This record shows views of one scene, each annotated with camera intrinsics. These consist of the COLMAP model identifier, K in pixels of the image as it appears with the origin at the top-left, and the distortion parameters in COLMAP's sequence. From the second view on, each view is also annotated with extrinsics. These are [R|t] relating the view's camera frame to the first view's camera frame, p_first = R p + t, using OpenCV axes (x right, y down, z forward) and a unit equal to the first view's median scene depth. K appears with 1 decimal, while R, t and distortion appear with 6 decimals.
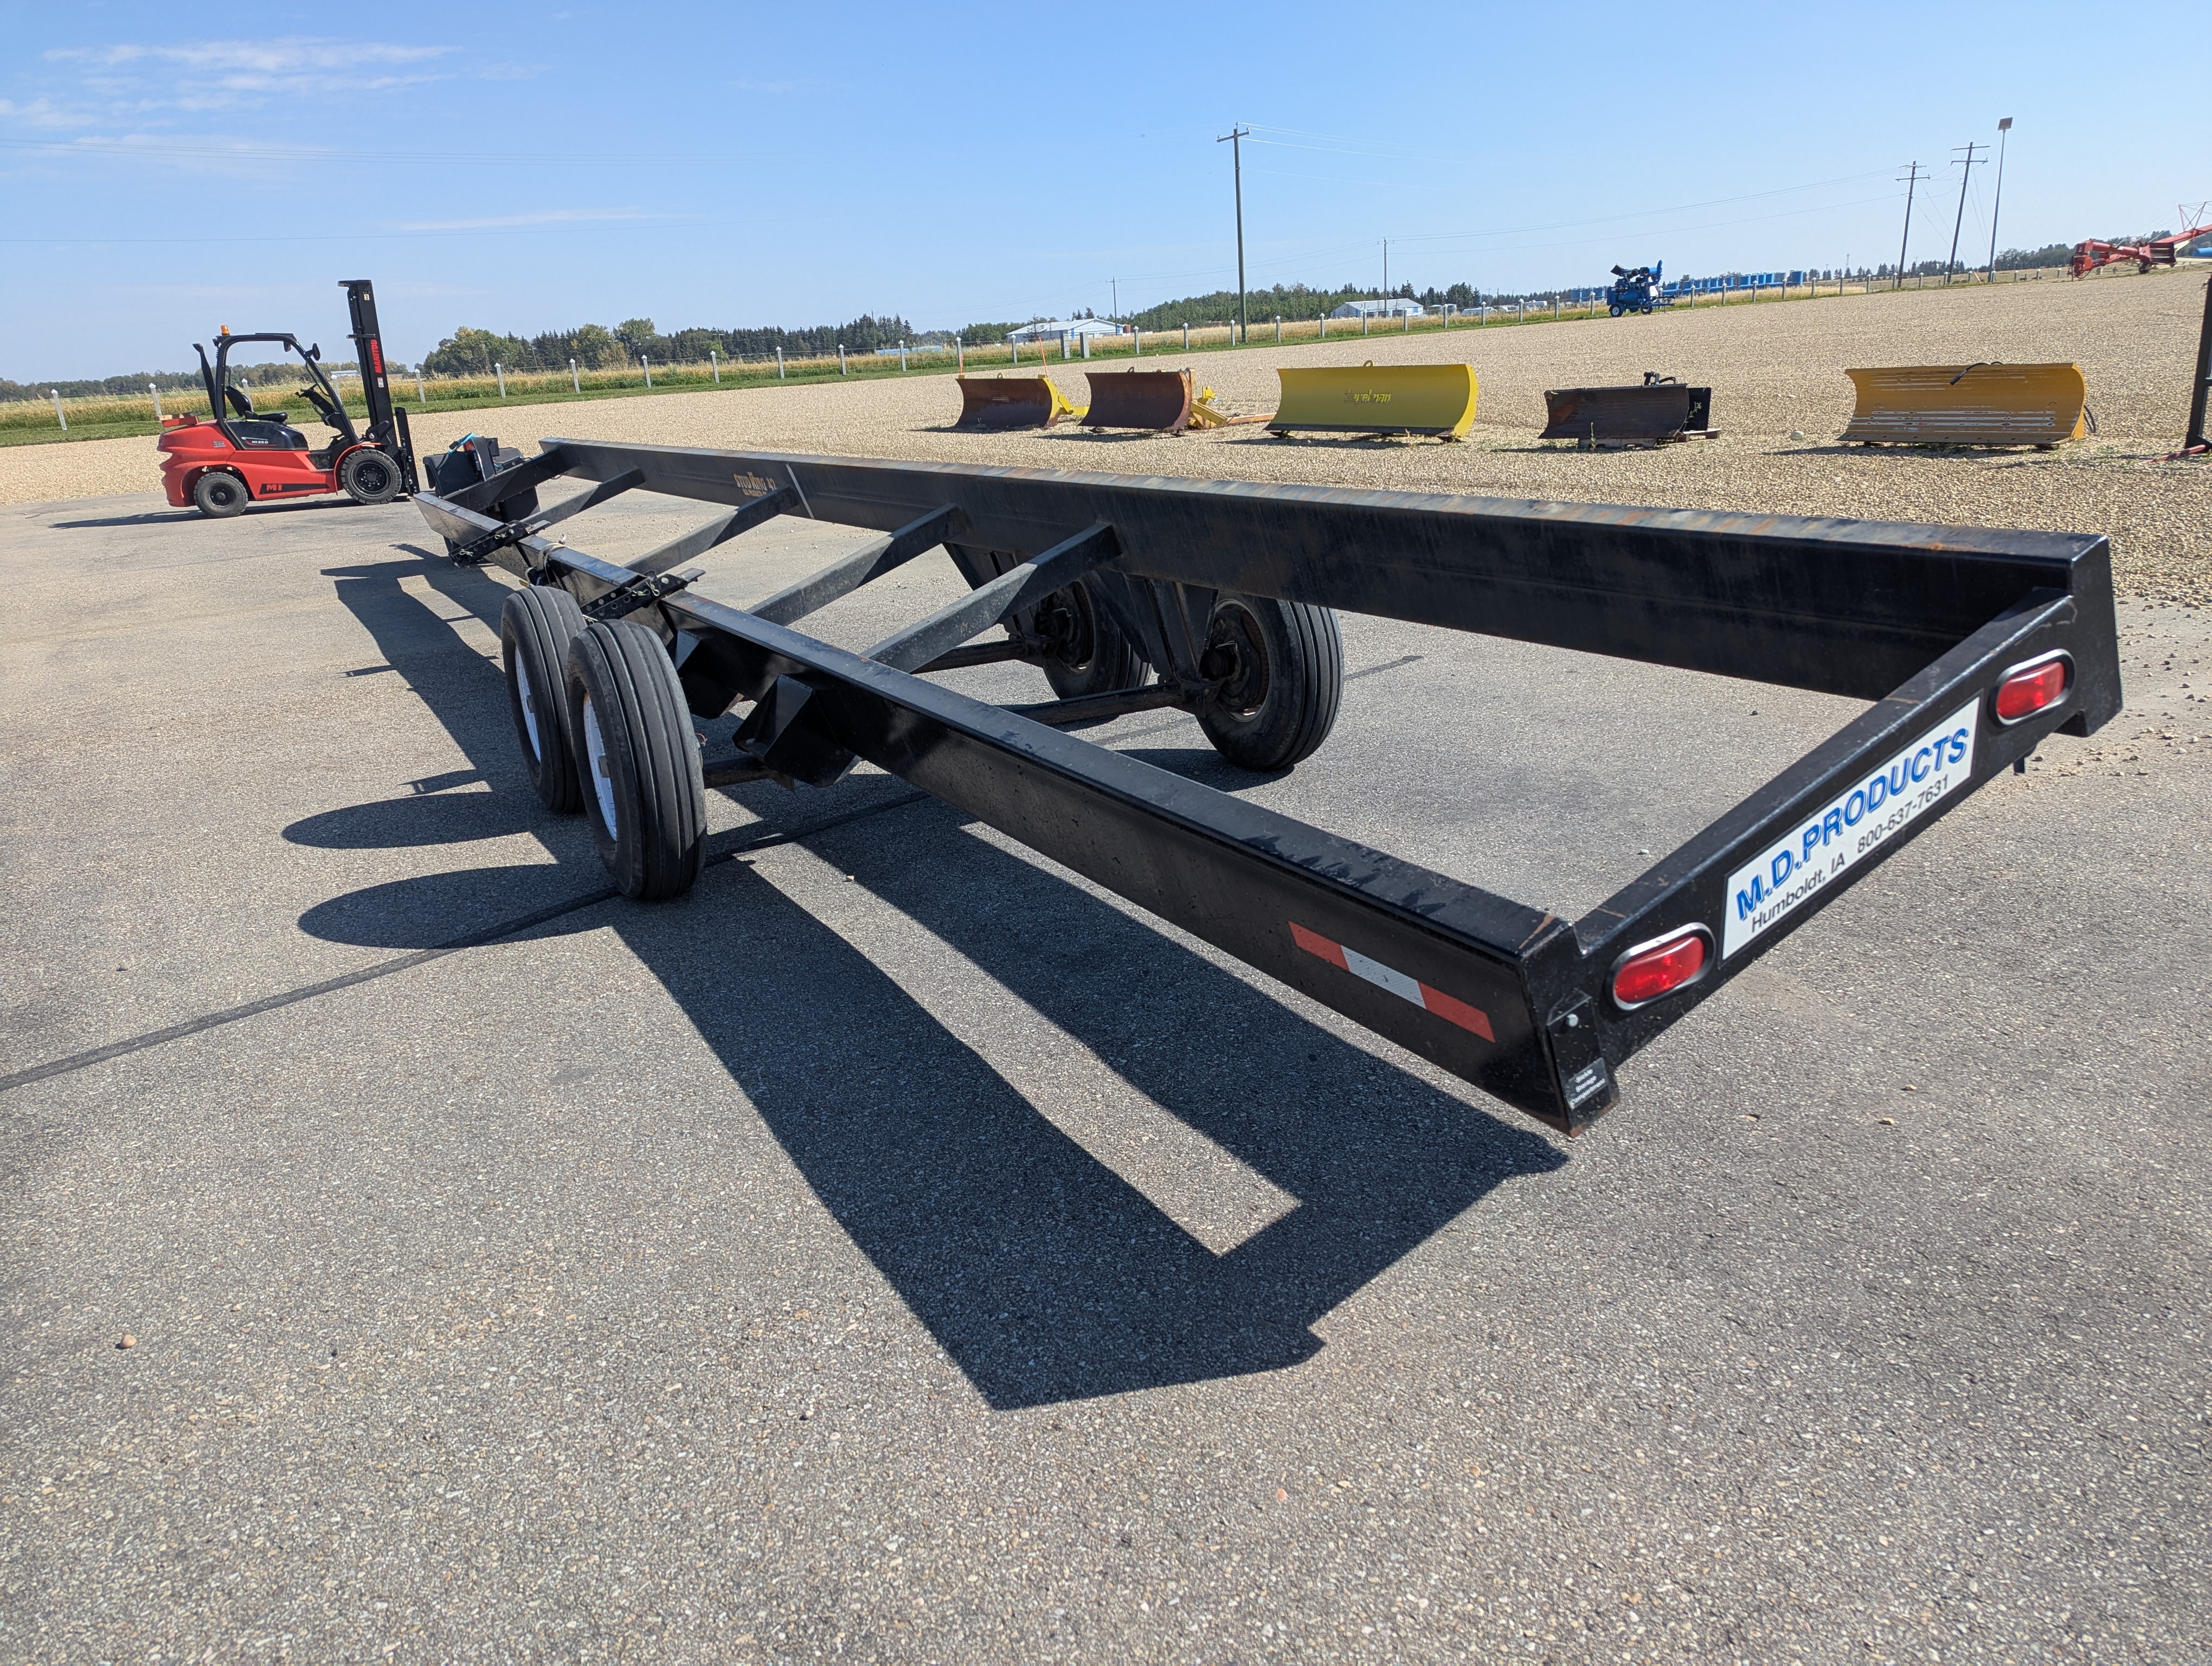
lens RADIAL K [[1571.2, 0, 980.6], [0, 1571.2, 833.4], [0, 0, 1]] dist [0.195151, -0.255591]
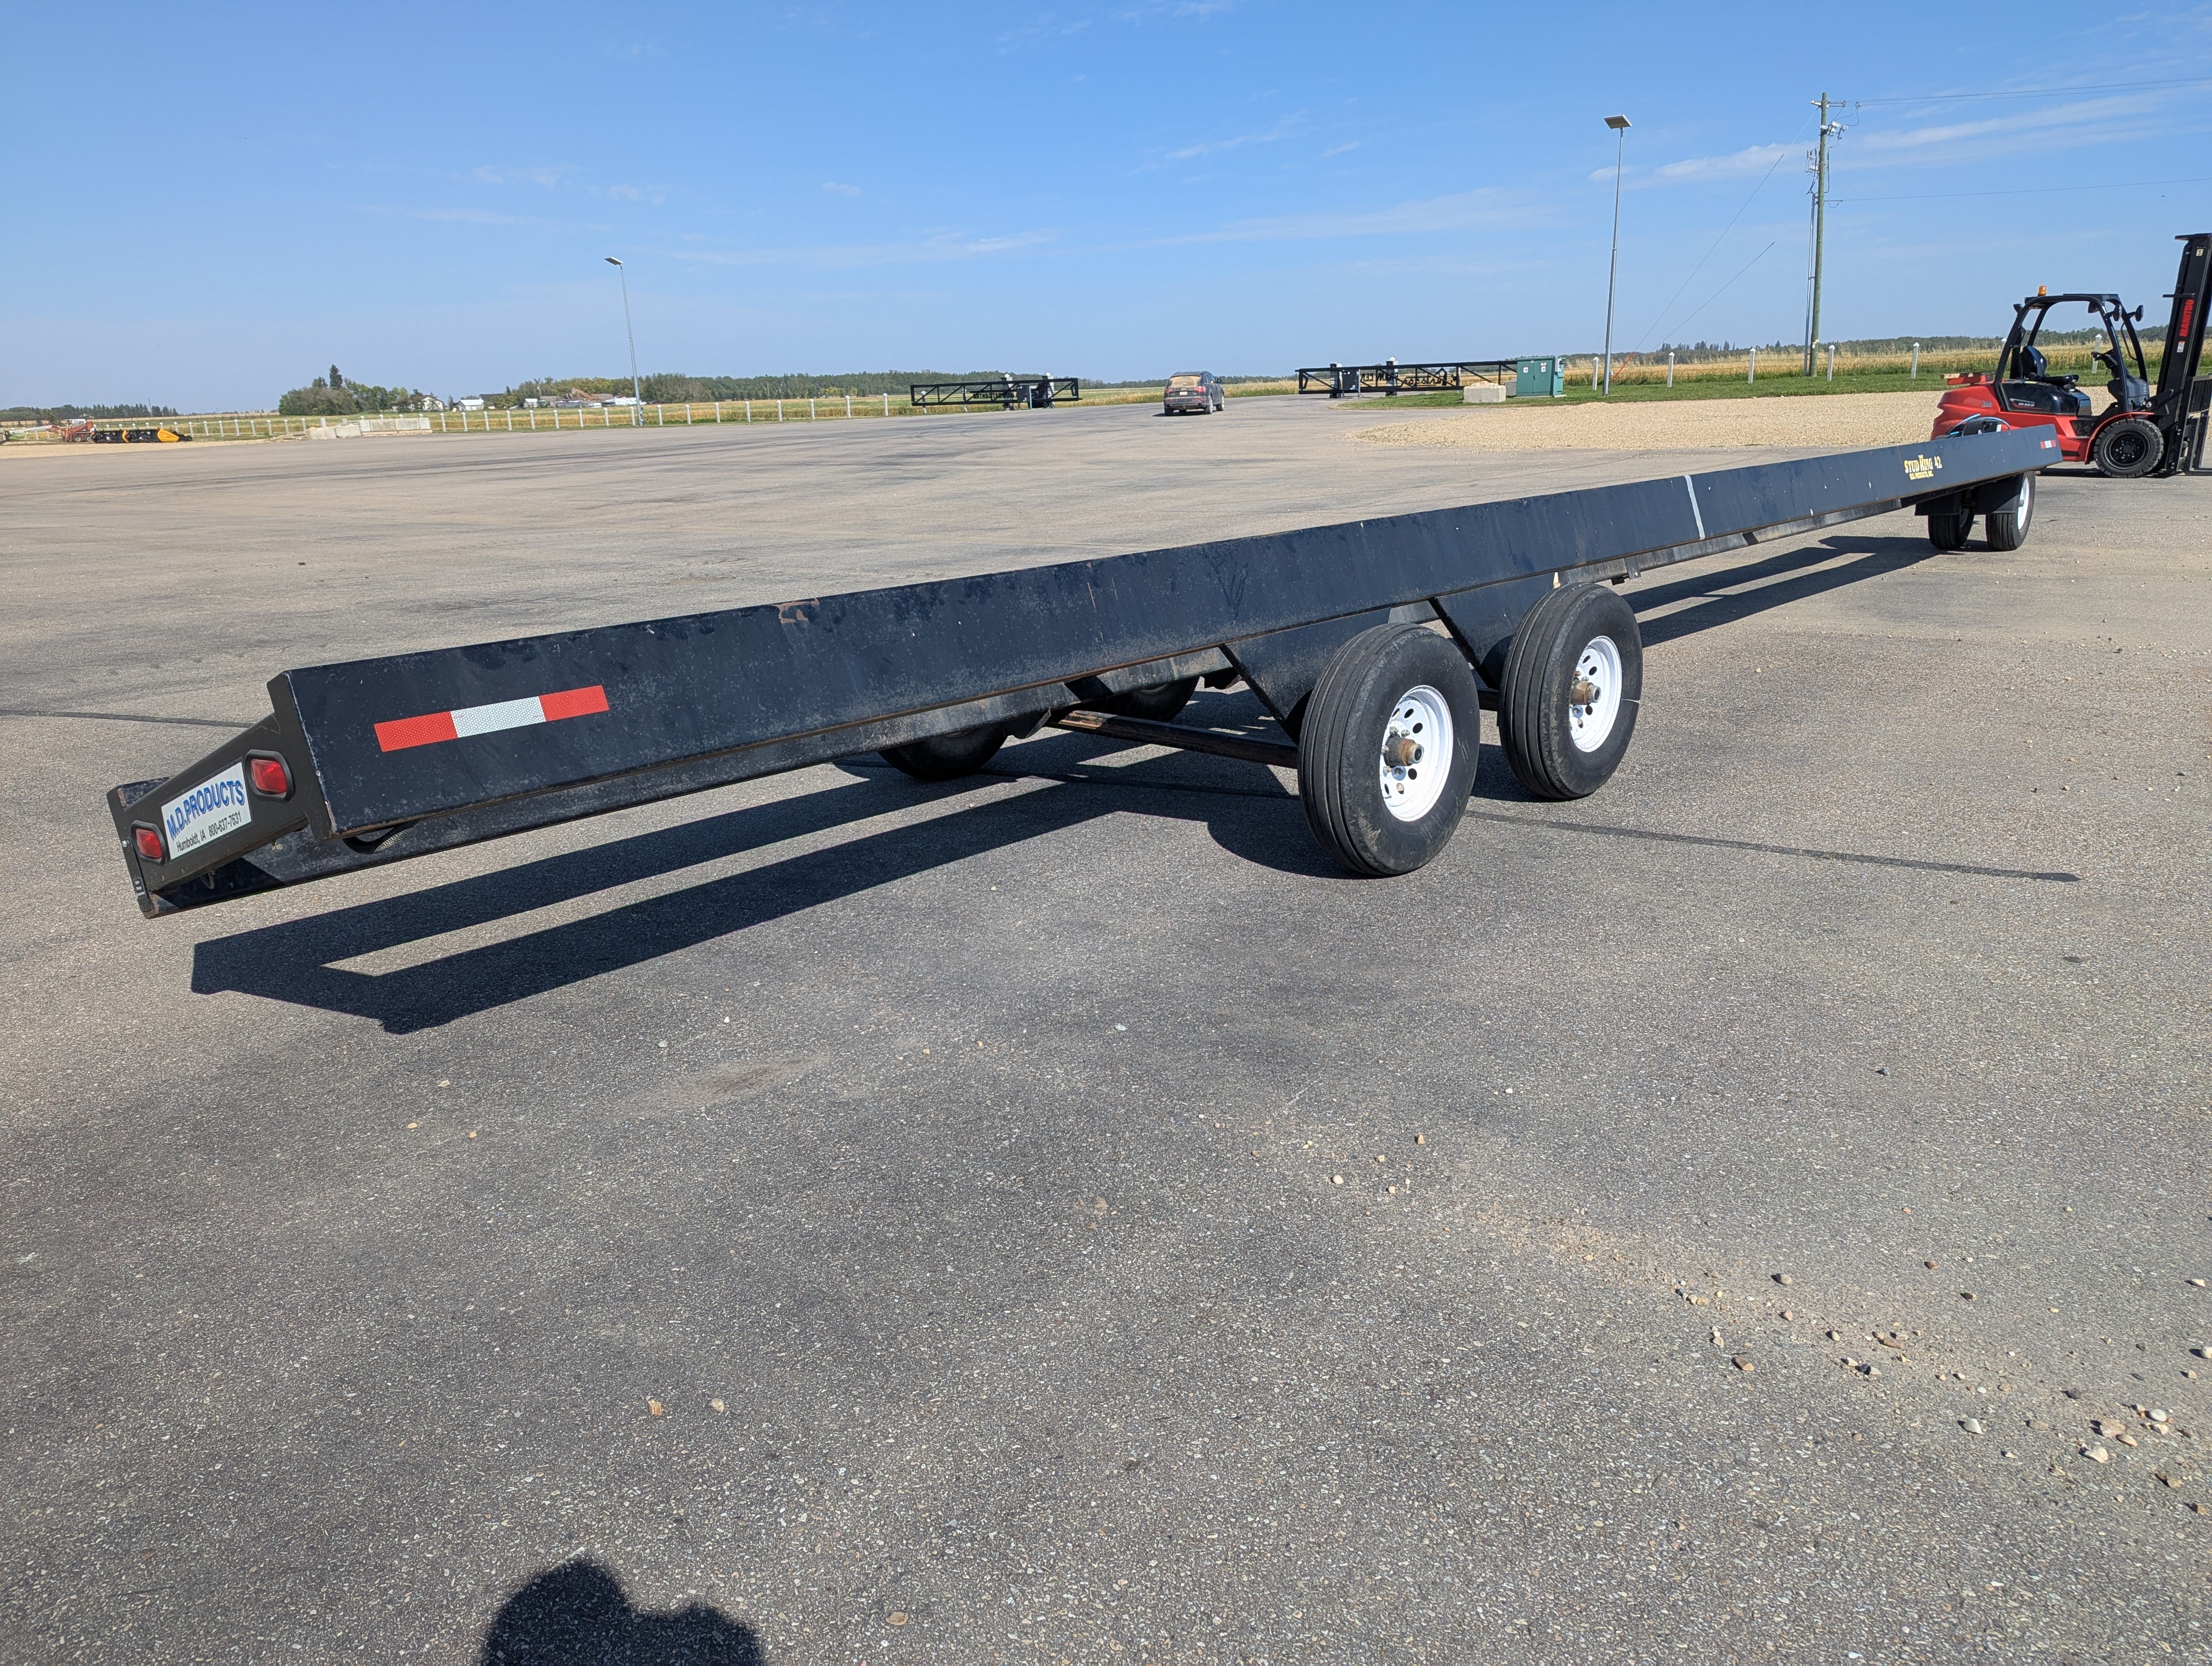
lens RADIAL K [[1533.3, 0, 1106.0], [0, 1533.3, 833.0], [0, 0, 1]] dist [0.002358, 0.000646]
pose [[0.357881, 0.317547, -0.878115, 0.292426], [-0.265172, 0.936245, 0.230496, -0.073095], [0.895324, 0.150362, 0.419269, 0.168975]]
